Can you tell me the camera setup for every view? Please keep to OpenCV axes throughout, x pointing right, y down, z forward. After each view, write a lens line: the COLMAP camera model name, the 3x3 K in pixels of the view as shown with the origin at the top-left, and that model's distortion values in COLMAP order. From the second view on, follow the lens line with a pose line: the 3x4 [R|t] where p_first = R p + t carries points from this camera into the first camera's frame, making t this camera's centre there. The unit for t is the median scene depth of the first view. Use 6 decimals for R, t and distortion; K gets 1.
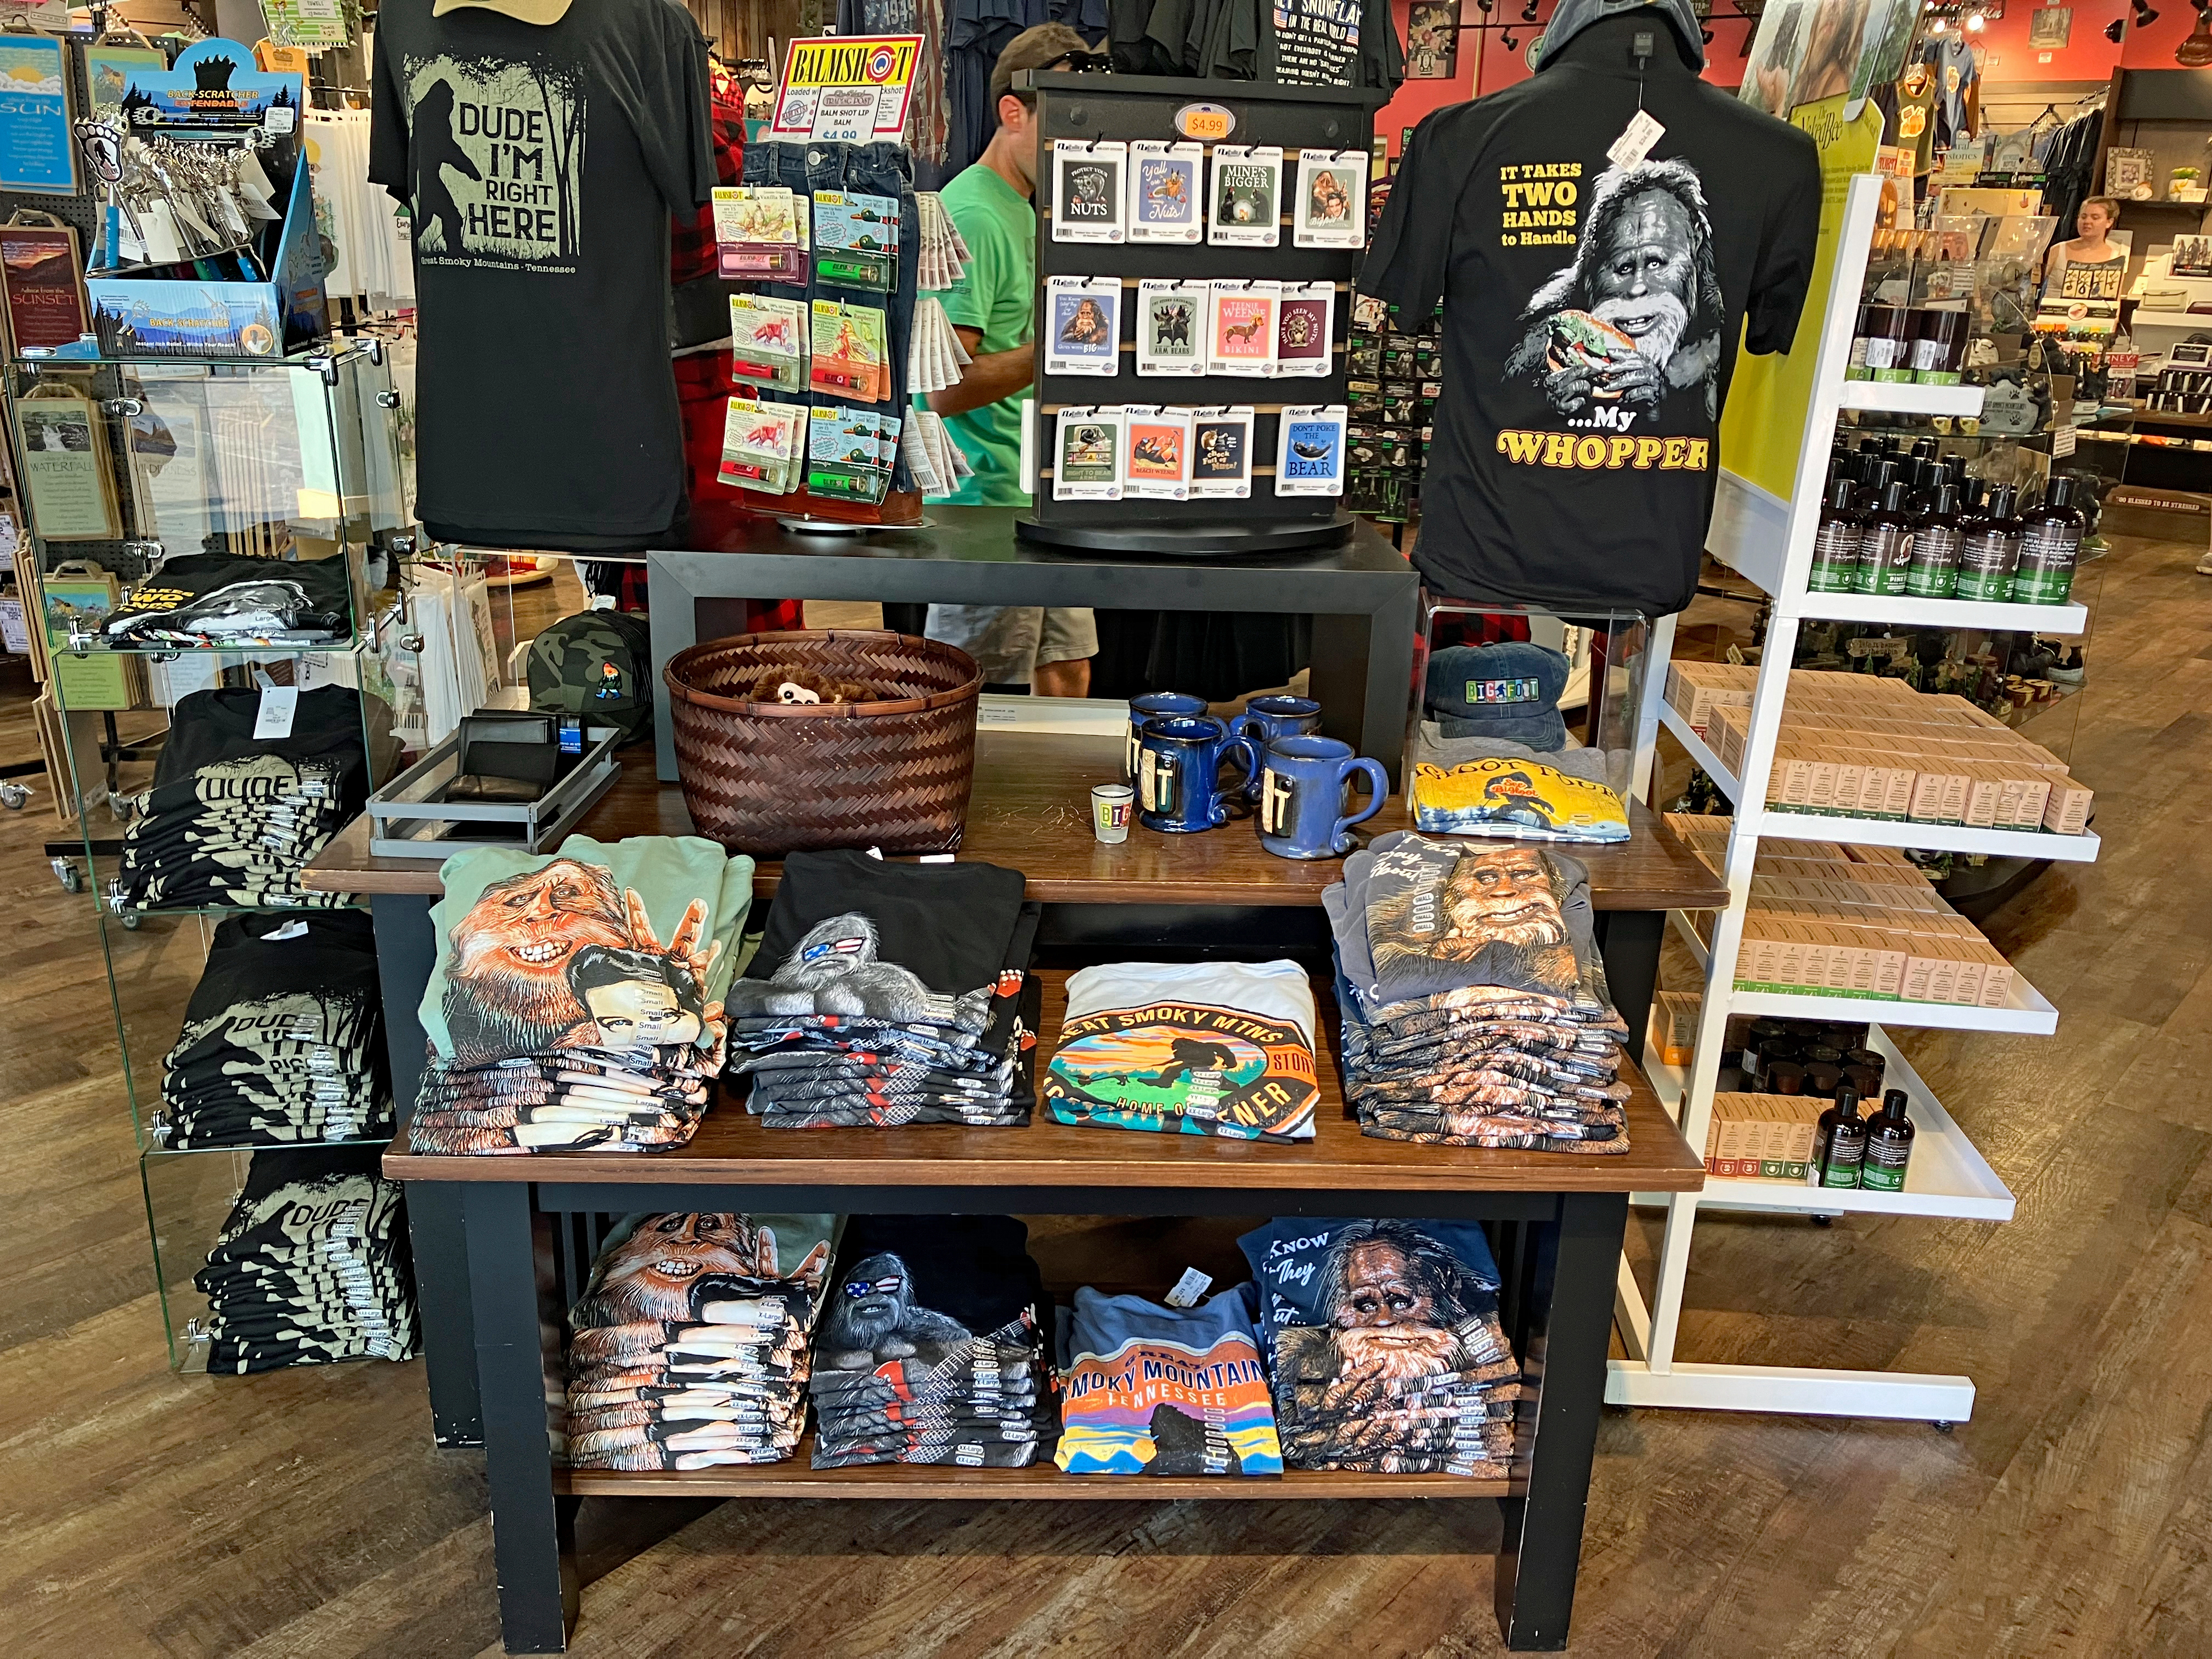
lens RADIAL K [[1811.1, 0, 1120.3], [0, 1811.1, 831.9], [0, 0, 1]] dist [0.002114, -0.027490]
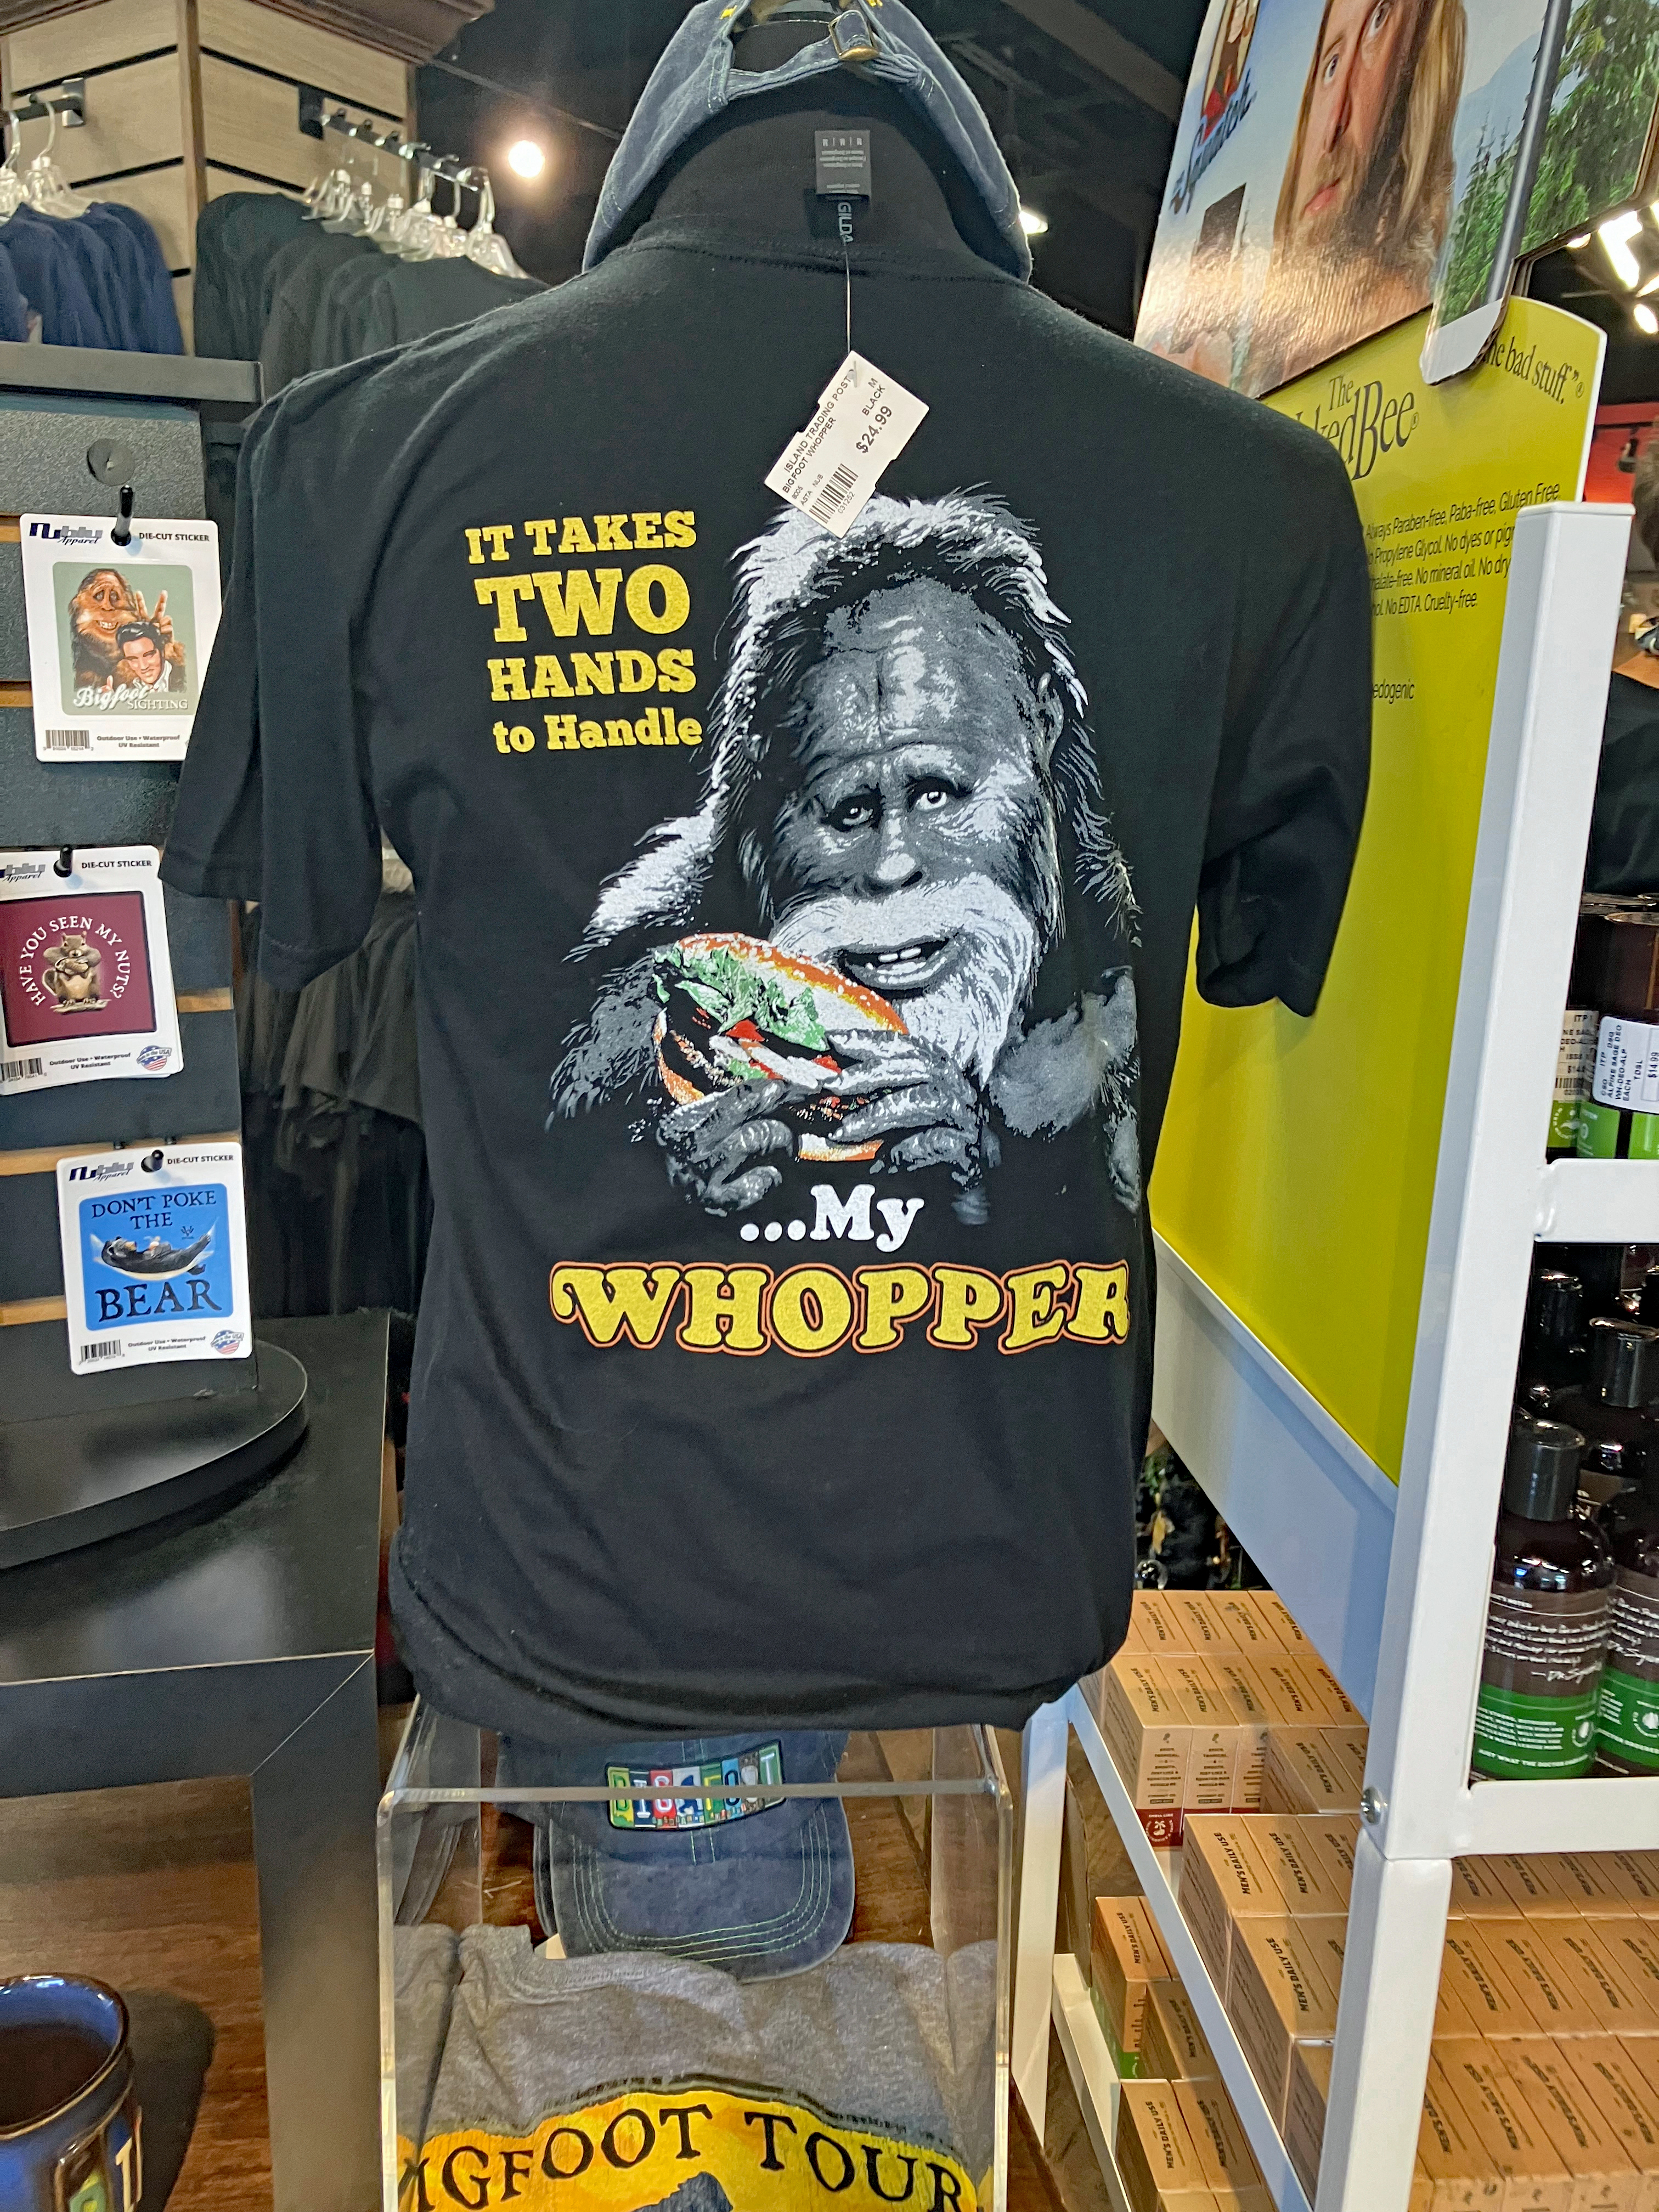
lens RADIAL K [[1811.1, 0, 816.7], [0, 1811.1, 1108.6], [0, 0, 1]] dist [0.002114, -0.027490]
pose [[0.985486, -0.057575, 0.159694, 0.211424], [0.073086, 0.992978, -0.093020, -0.220924], [-0.153217, 0.103341, 0.982774, 0.661417]]
